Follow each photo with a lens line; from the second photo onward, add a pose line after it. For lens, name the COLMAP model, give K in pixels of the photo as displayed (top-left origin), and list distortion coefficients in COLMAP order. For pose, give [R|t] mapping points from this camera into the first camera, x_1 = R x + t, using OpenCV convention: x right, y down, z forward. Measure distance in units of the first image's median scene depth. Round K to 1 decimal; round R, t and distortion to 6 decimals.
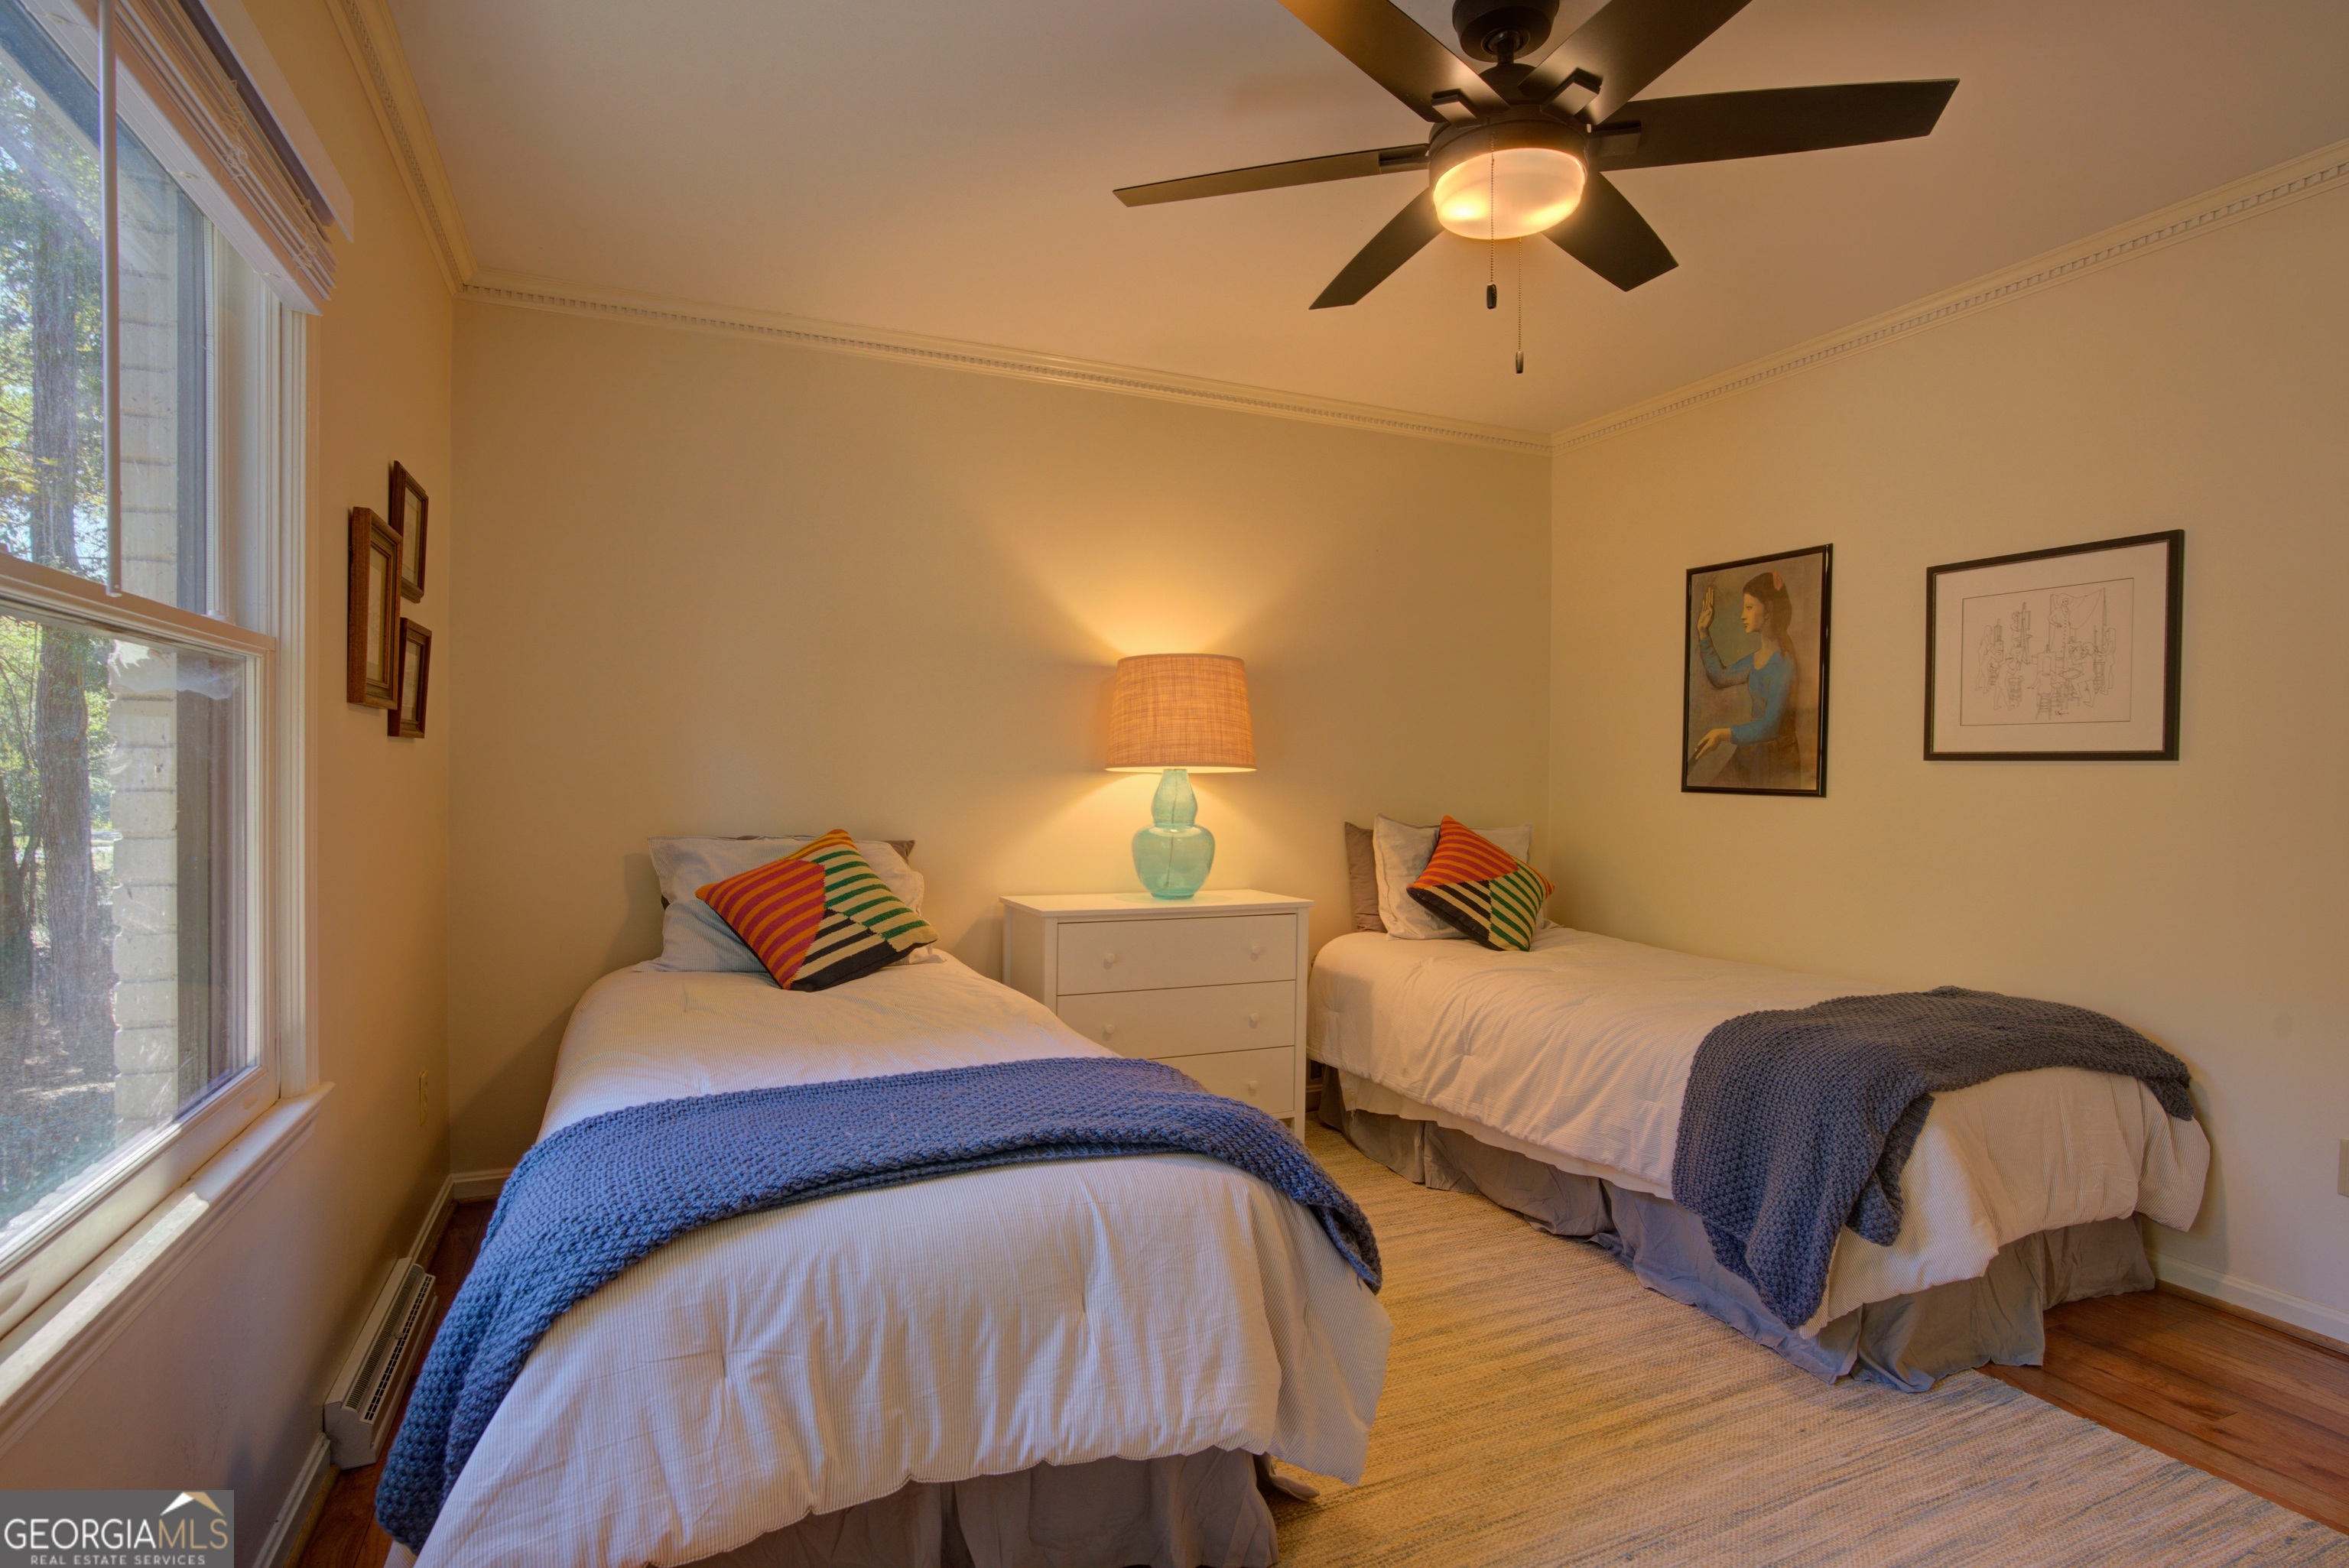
lens RADIAL K [[1177.9, 0, 1175.4], [0, 1177.9, 792.5], [0, 0, 1]] dist [-0.056516, 0.026945]
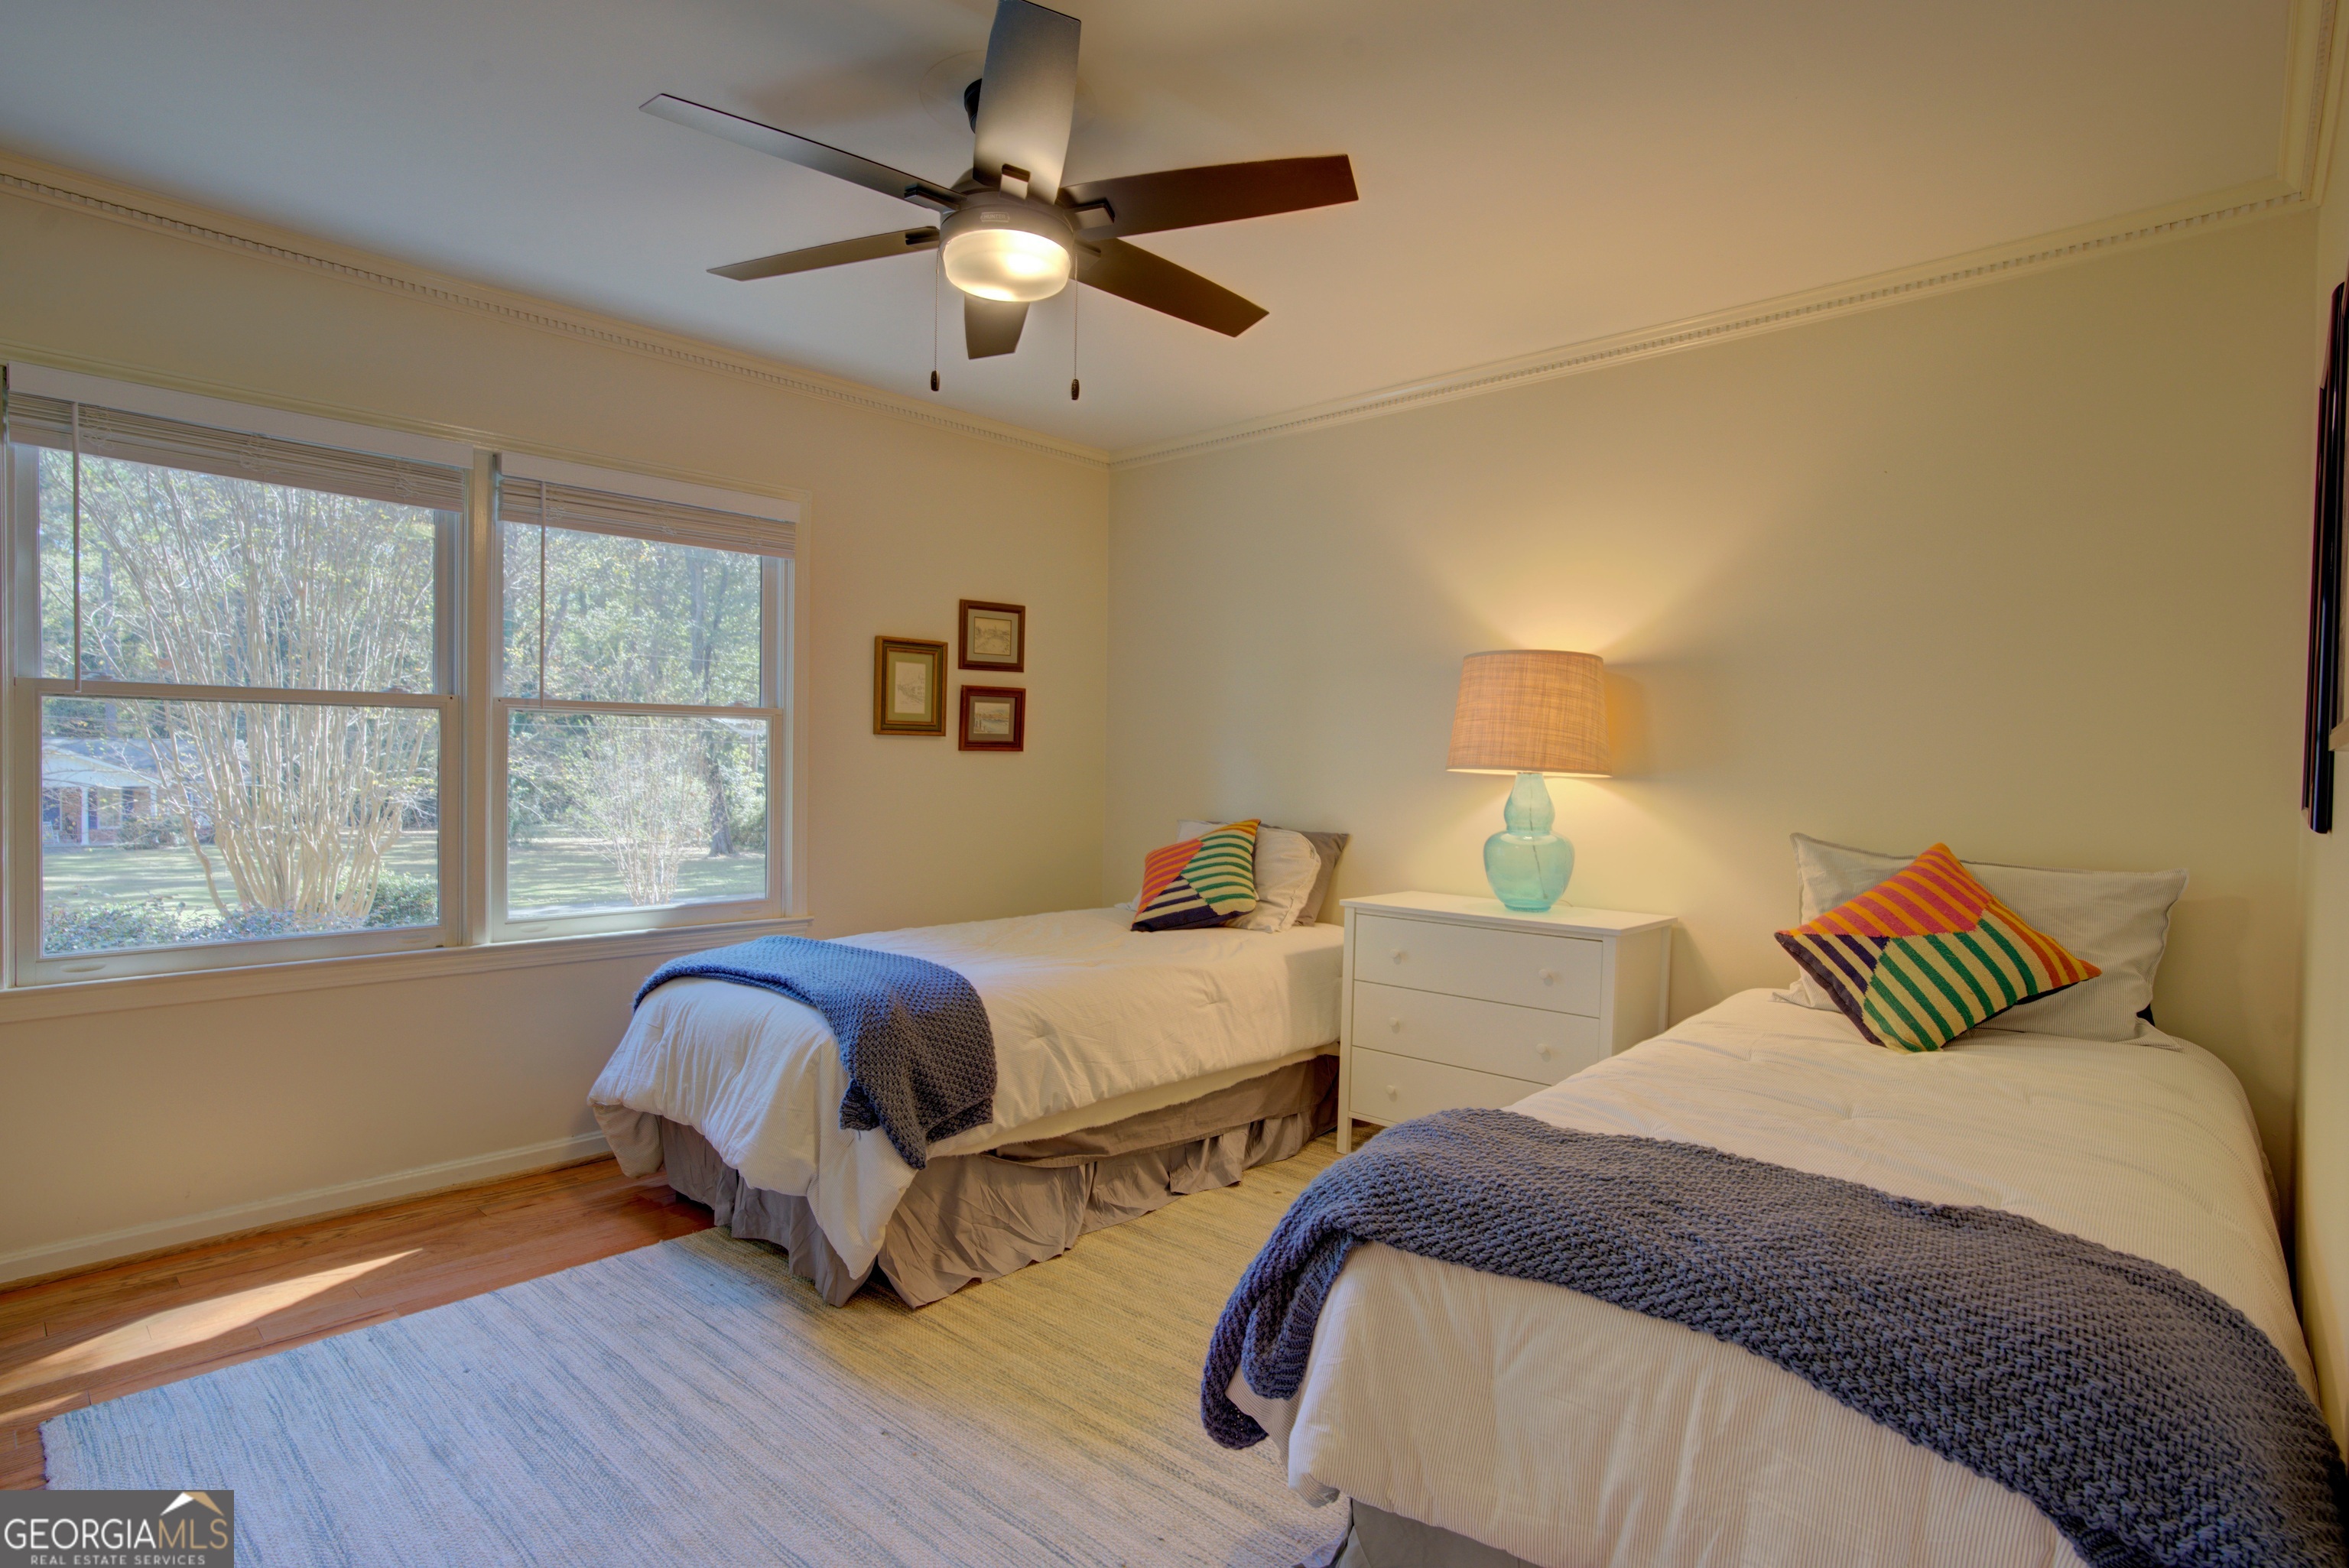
lens RADIAL K [[1177.9, 0, 1175.4], [0, 1177.9, 792.5], [0, 0, 1]] dist [-0.056516, 0.026945]
pose [[0.396526, 0.017183, -0.917863, 0.793813], [-0.023946, 0.999678, 0.008370, -0.005356], [0.917711, 0.018660, 0.396810, 0.392386]]
